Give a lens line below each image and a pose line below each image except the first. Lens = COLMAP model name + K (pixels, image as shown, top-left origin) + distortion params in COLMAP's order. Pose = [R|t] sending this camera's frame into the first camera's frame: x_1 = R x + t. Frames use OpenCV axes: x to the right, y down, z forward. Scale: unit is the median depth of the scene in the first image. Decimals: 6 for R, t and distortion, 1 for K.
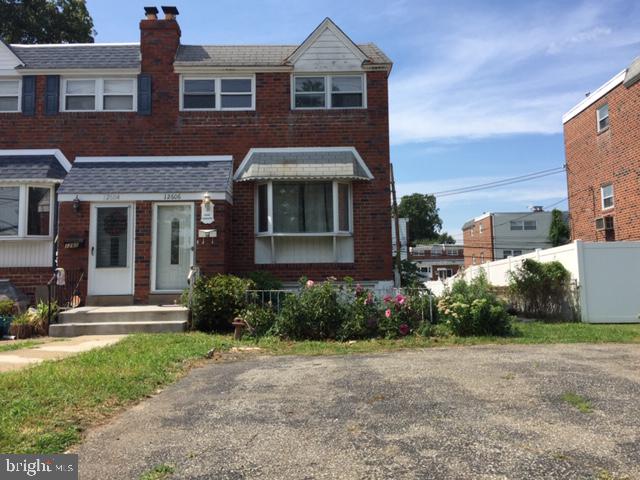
lens RADIAL K [[542.7, 0, 319.9], [0, 542.7, 242.7], [0, 0, 1]] dist [0.048250, -0.043337]
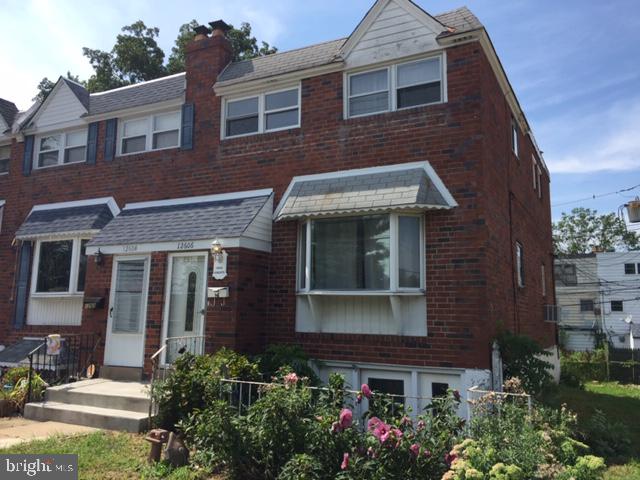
lens RADIAL K [[542.7, 0, 320.0], [0, 542.7, 233.5], [0, 0, 1]] dist [0.048250, -0.043337]
pose [[0.884771, -0.040861, -0.464232, 0.256396], [0.004988, 0.996922, -0.078241, -0.035795], [0.466000, 0.066909, 0.882251, 0.357156]]
